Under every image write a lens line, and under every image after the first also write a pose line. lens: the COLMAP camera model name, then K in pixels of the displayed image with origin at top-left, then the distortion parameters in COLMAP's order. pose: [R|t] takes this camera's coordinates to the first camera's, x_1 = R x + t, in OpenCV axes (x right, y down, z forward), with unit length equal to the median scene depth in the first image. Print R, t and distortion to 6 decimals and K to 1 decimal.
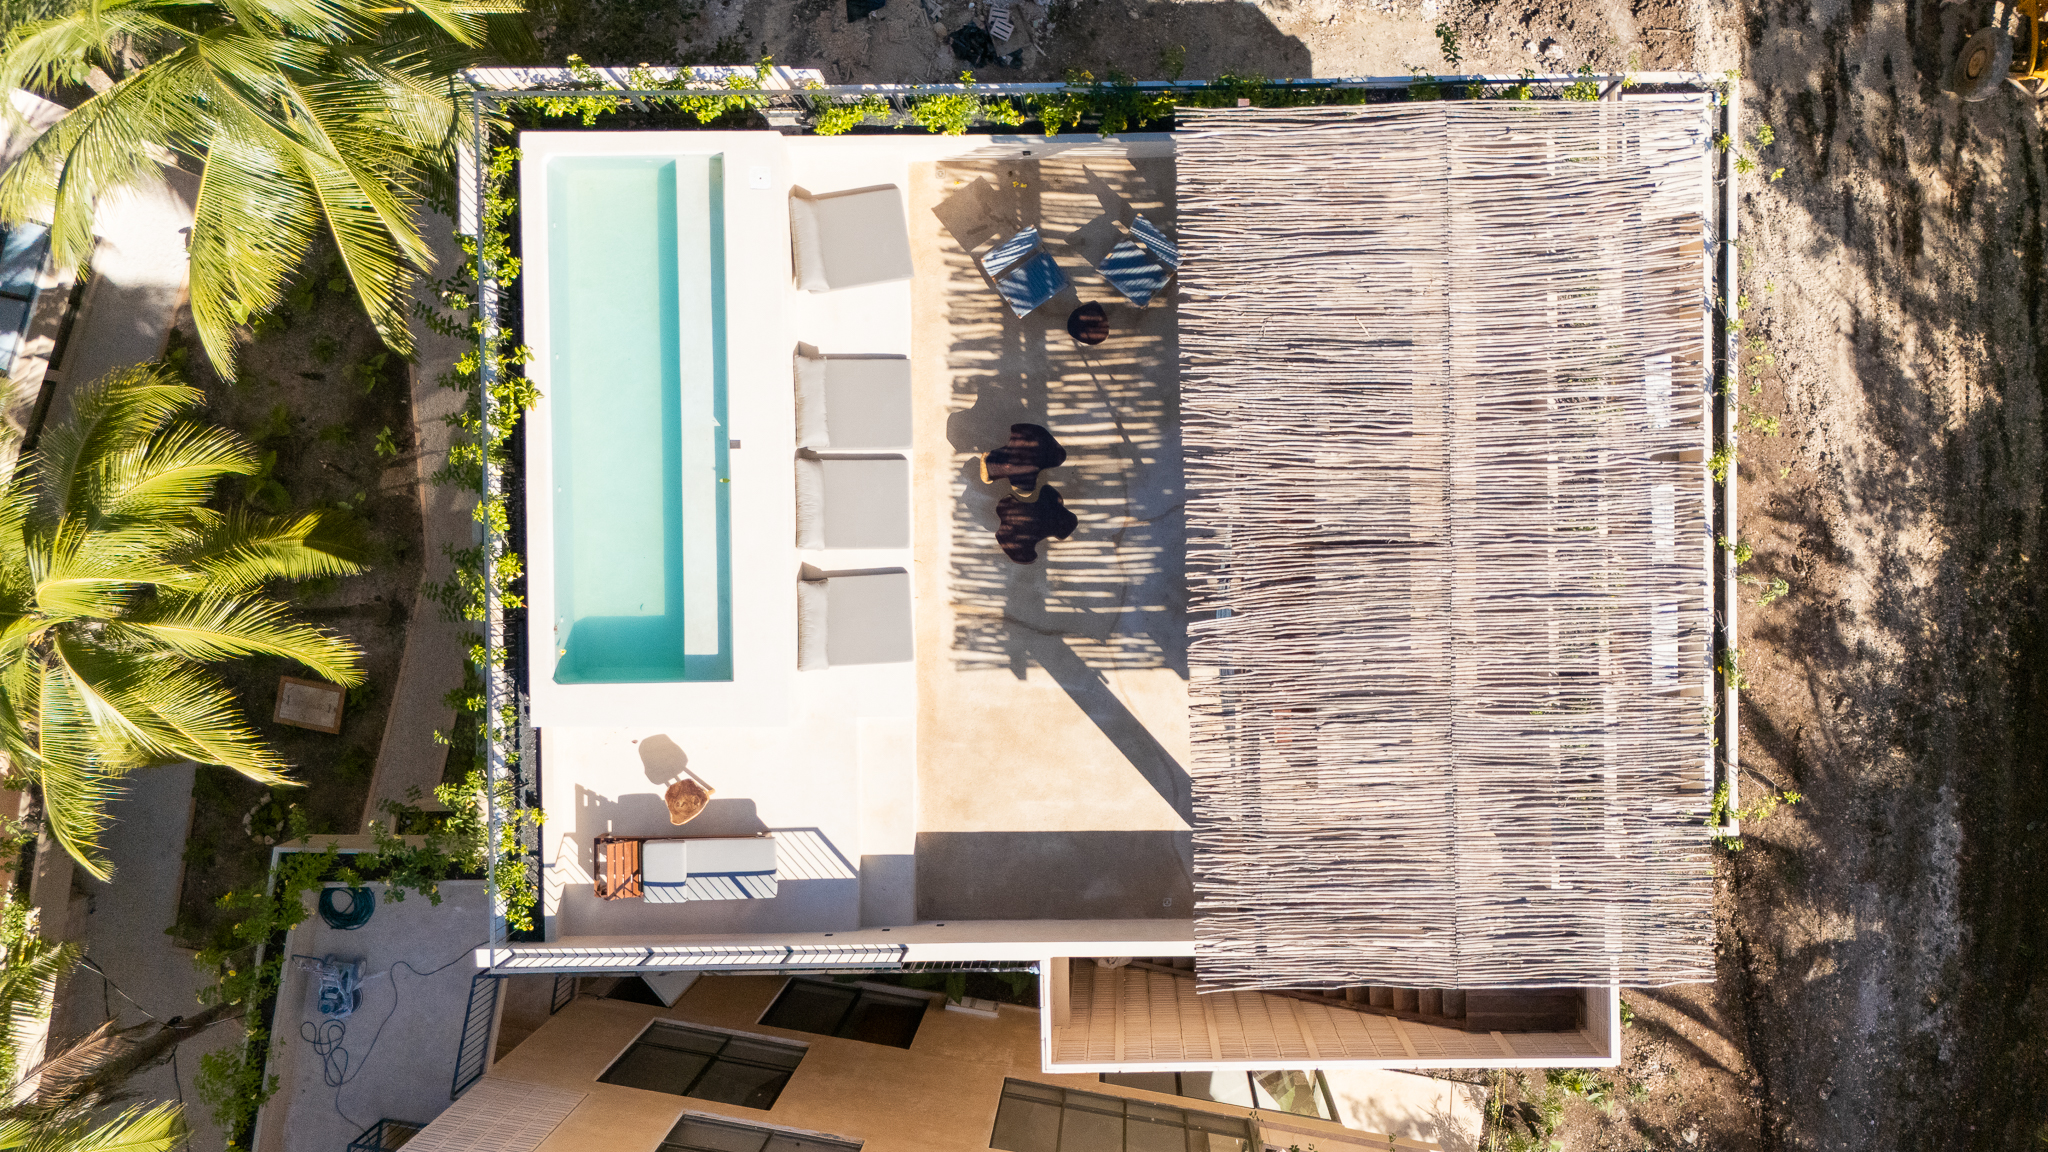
lens RADIAL K [[1506.3, 0, 1033.0], [0, 1506.3, 582.1], [0, 0, 1]] dist [0.050762, -0.051765]
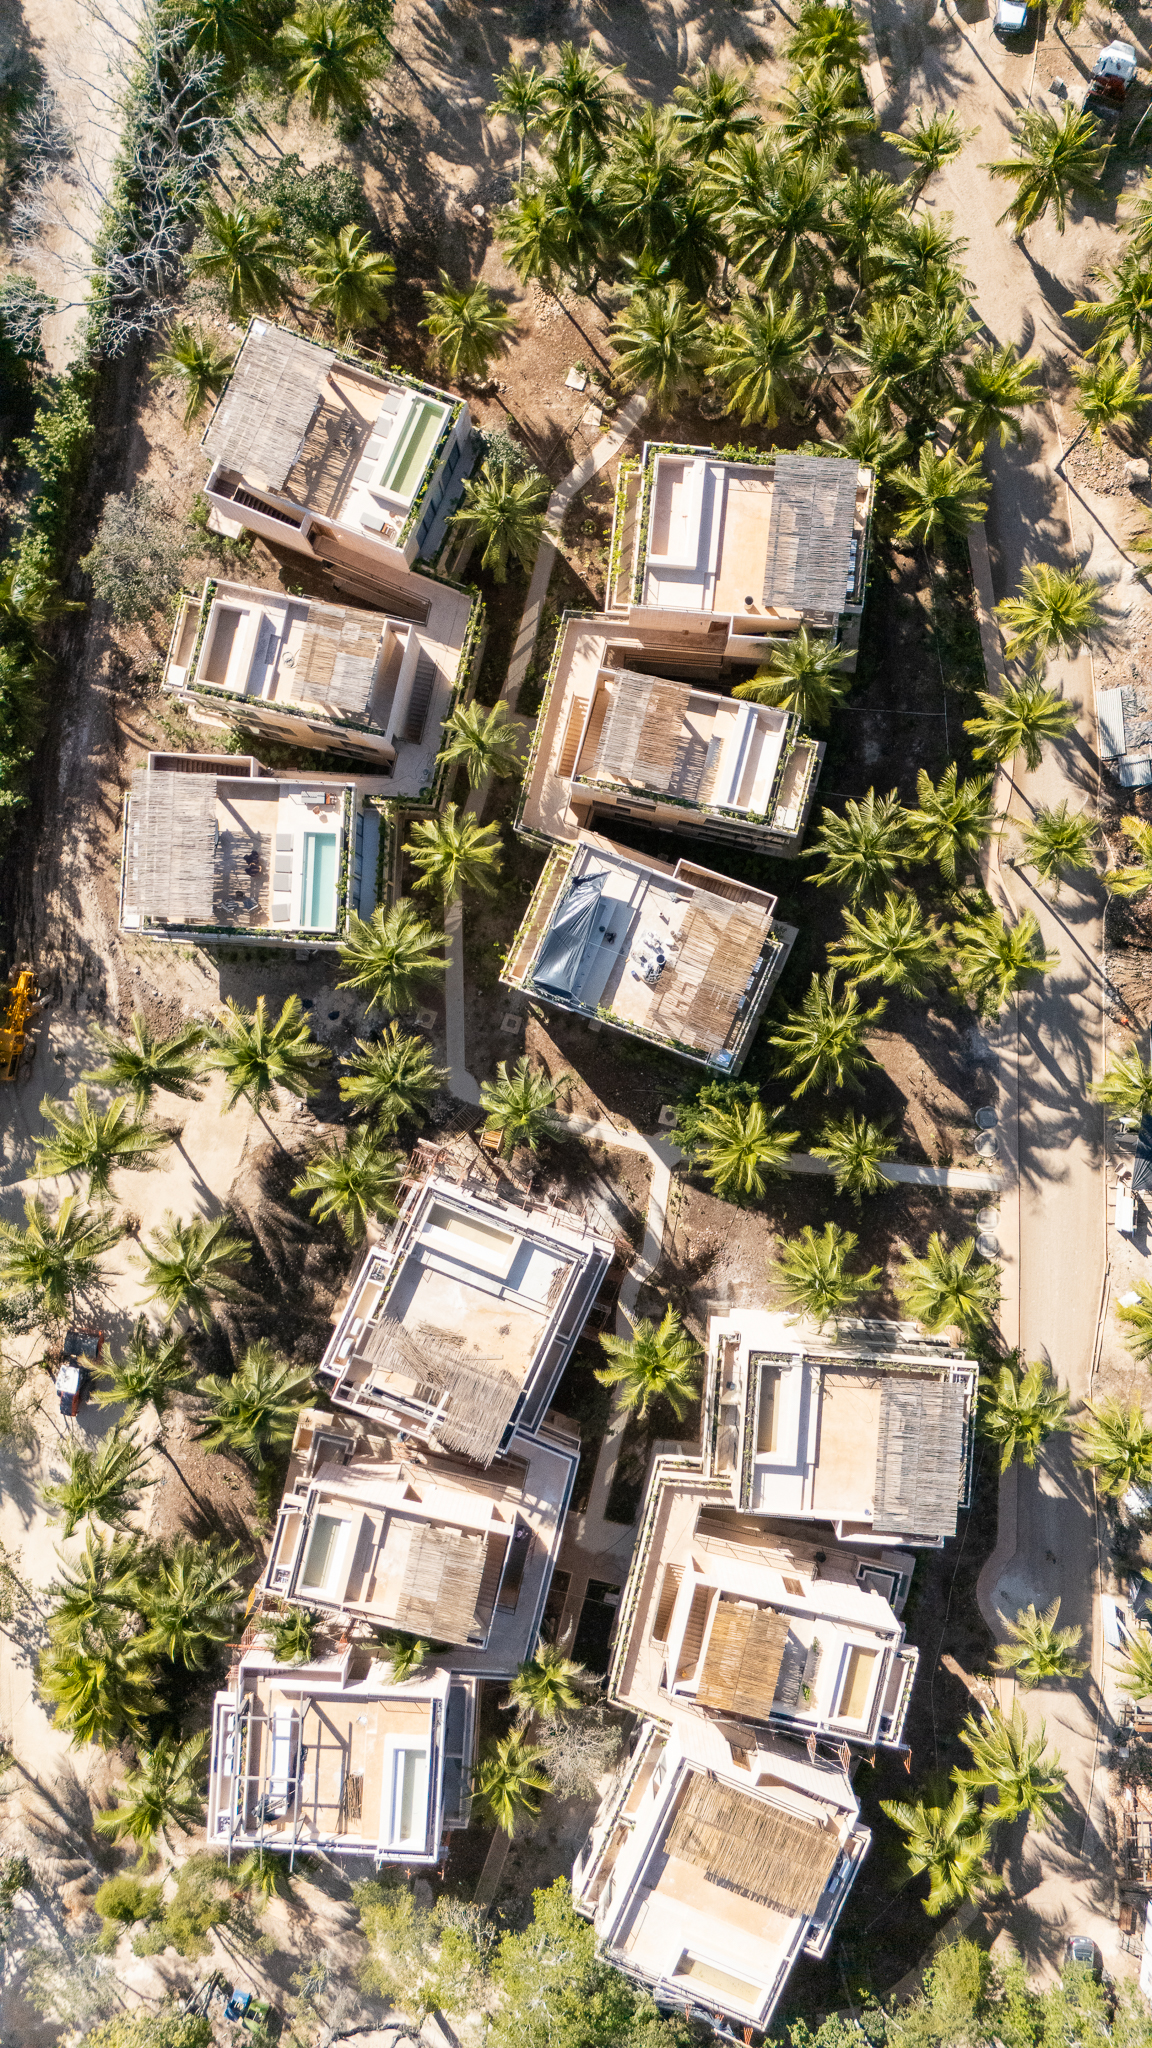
lens RADIAL K [[1506.3, 0, 572.0], [0, 1506.3, 1036.1], [0, 0, 1]] dist [0.050762, -0.051765]
pose [[-0.994547, -0.067087, 0.079843, -1.263407], [0.064449, -0.997301, -0.035174, -0.318225], [0.081988, -0.029837, 0.996187, -3.363823]]
